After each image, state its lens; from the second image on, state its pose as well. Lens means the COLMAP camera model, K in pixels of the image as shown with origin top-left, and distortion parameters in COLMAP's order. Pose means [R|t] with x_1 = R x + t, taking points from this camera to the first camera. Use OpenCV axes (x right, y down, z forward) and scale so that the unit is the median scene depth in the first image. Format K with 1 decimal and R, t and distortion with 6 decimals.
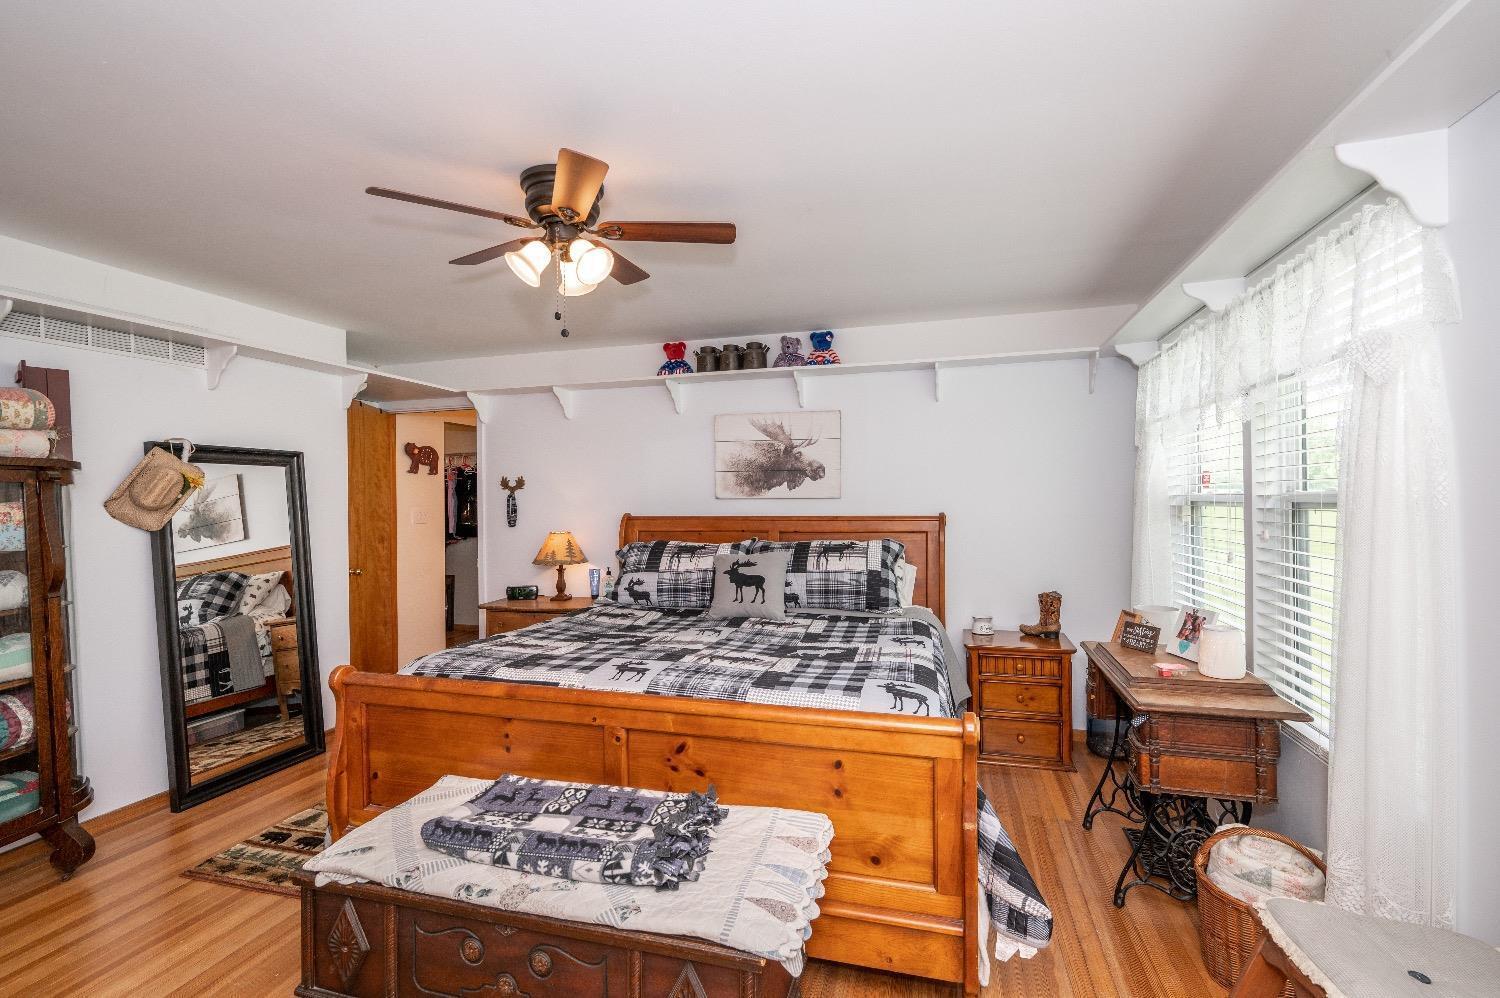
lens RADIAL K [[667.0, 0, 750.0], [0, 667.0, 499.0], [0, 0, 1]] dist [-0.001138, 0.000032]
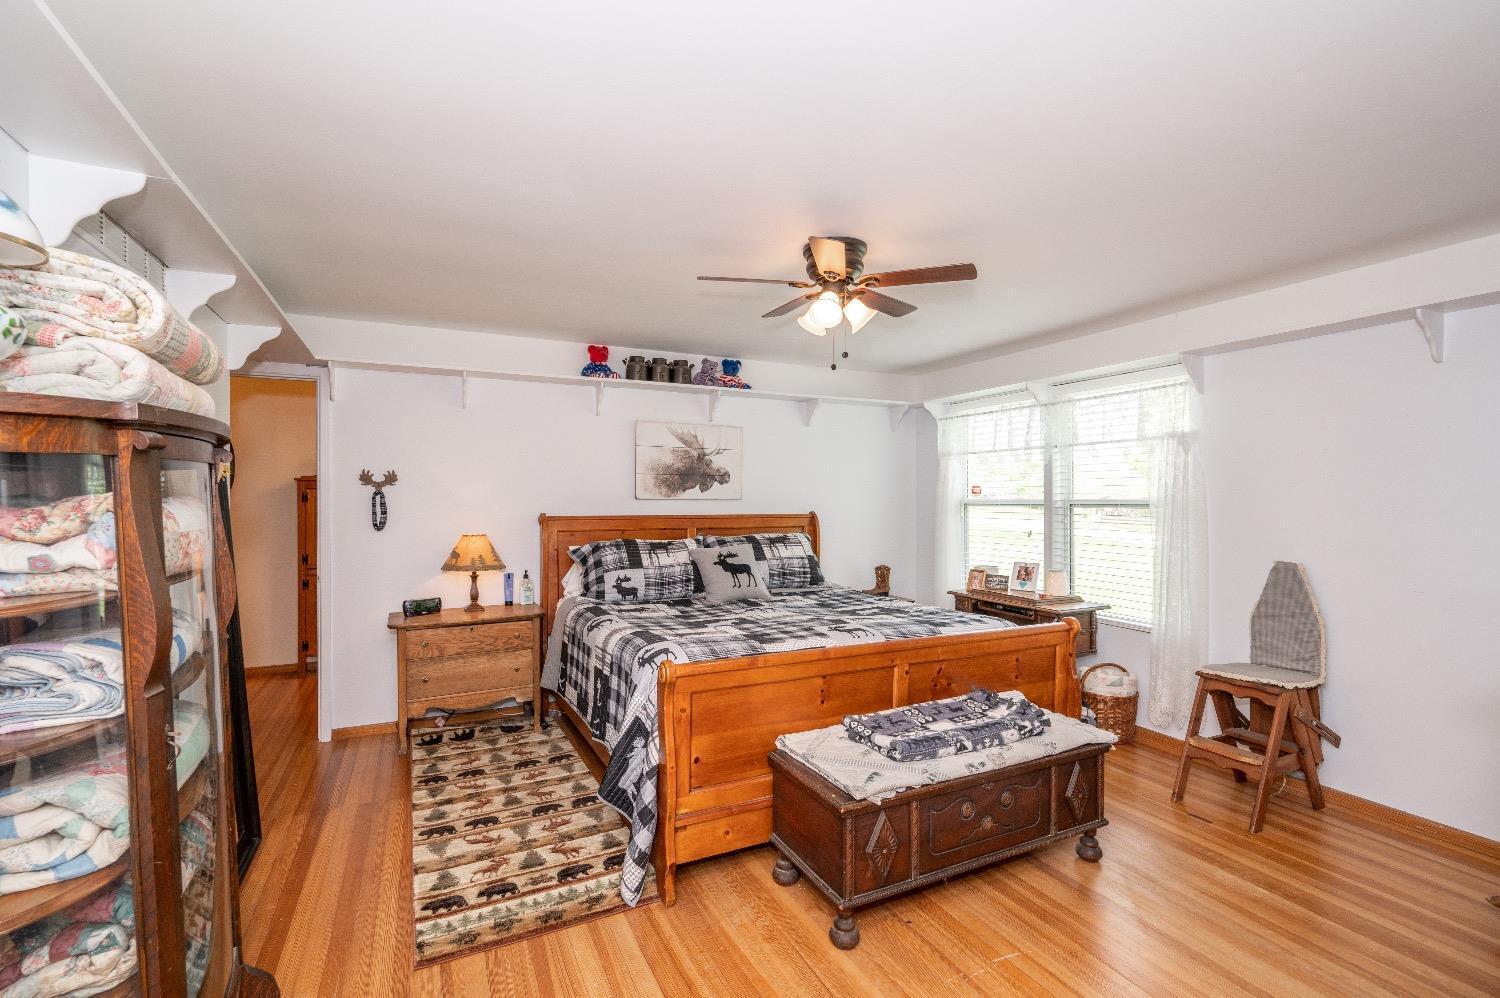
lens RADIAL K [[663.1, 0, 755.5], [0, 663.1, 501.3], [0, 0, 1]] dist [0.001564, 0.000798]
pose [[0.748711, 0.007875, 0.662850, -0.638862], [-0.006457, 0.999969, -0.004587, 0.006776], [-0.662865, -0.000846, 0.748738, 0.085726]]
